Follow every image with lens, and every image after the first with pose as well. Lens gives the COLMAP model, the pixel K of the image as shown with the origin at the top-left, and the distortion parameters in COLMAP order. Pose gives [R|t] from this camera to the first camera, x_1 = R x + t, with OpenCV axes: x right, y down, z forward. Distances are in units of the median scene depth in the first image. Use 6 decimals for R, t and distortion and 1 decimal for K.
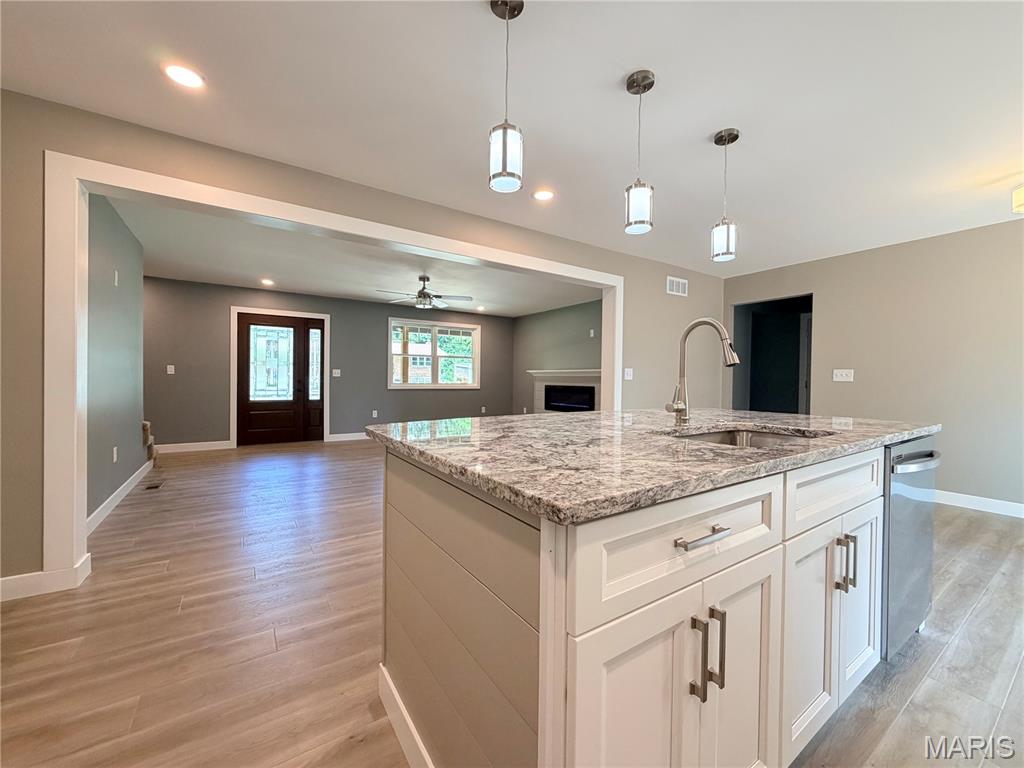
lens RADIAL K [[407.4, 0, 508.8], [0, 407.4, 385.2], [0, 0, 1]] dist [-0.001474, -0.000140]
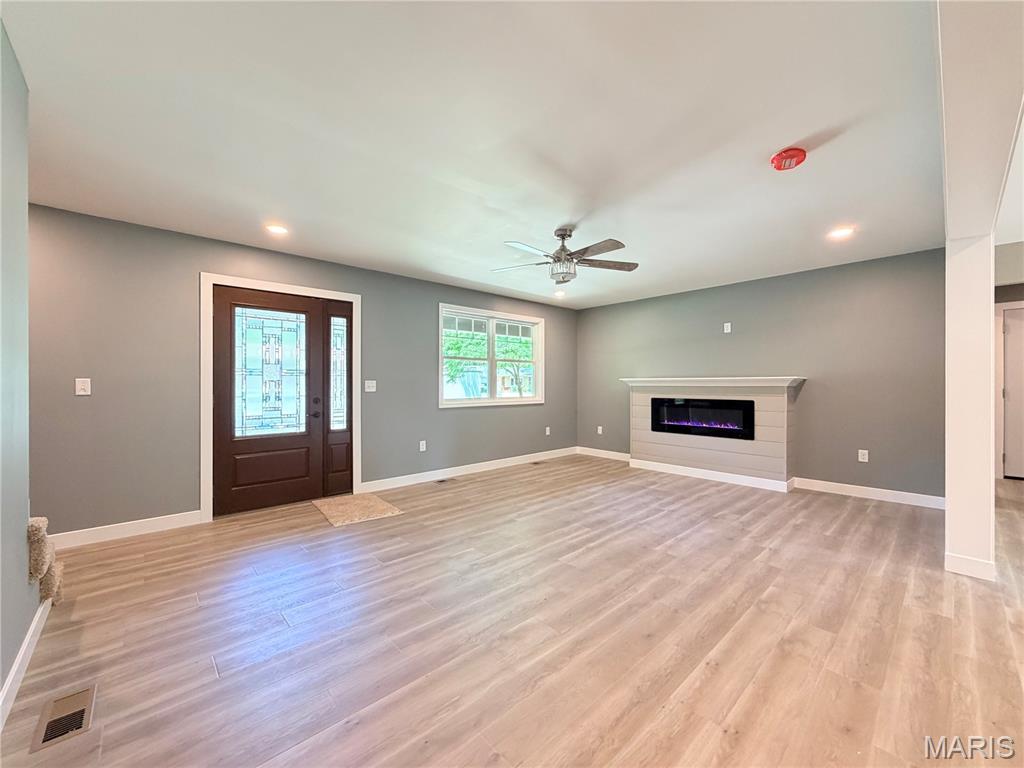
lens RADIAL K [[407.4, 0, 509.3], [0, 407.4, 385.5], [0, 0, 1]] dist [-0.001474, -0.000140]
pose [[0.988225, -0.012162, 0.152527, -0.367015], [0.013317, 0.999890, -0.006551, -0.028916], [-0.152430, 0.008505, 0.988278, 0.397404]]
